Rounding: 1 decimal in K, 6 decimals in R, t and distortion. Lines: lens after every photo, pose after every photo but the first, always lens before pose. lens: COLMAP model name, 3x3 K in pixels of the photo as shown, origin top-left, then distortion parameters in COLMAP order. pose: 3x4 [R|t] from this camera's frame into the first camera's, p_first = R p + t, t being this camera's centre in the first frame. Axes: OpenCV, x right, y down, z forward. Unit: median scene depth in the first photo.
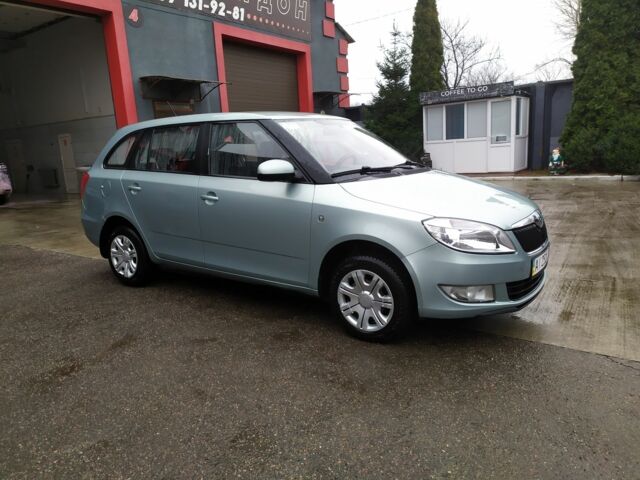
lens RADIAL K [[478.4, 0, 320.0], [0, 478.4, 240.0], [0, 0, 1]] dist [0.078913, -0.080643]
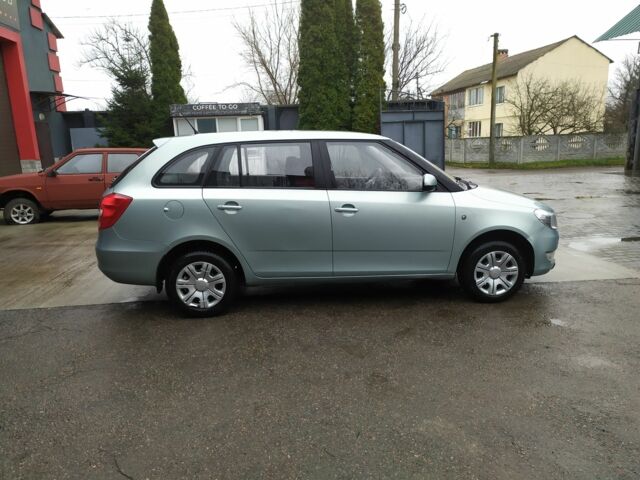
lens RADIAL K [[478.4, 0, 320.0], [0, 478.4, 240.0], [0, 0, 1]] dist [0.078913, -0.080643]
pose [[0.748664, -0.106084, 0.654407, -0.280524], [0.118674, 0.992615, 0.025142, -0.015294], [-0.652241, 0.058839, 0.755724, 0.063495]]
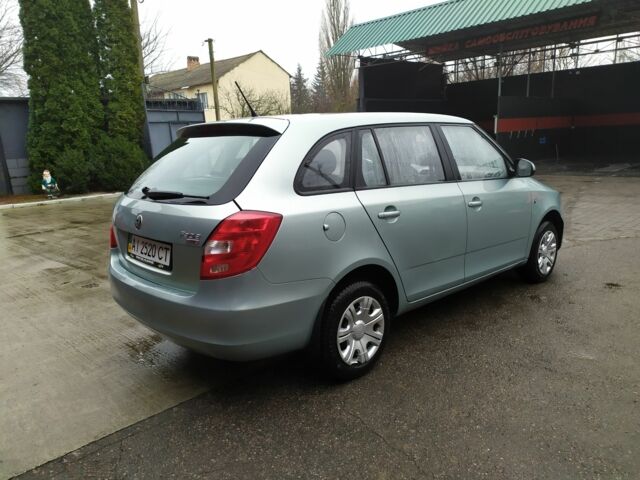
lens RADIAL K [[478.4, 0, 320.0], [0, 478.4, 240.0], [0, 0, 1]] dist [0.078913, -0.080643]
pose [[0.192617, -0.167803, 0.966820, -0.341234], [0.222428, 0.967091, 0.123536, -0.056730], [-0.955732, 0.191252, 0.223603, 0.307482]]
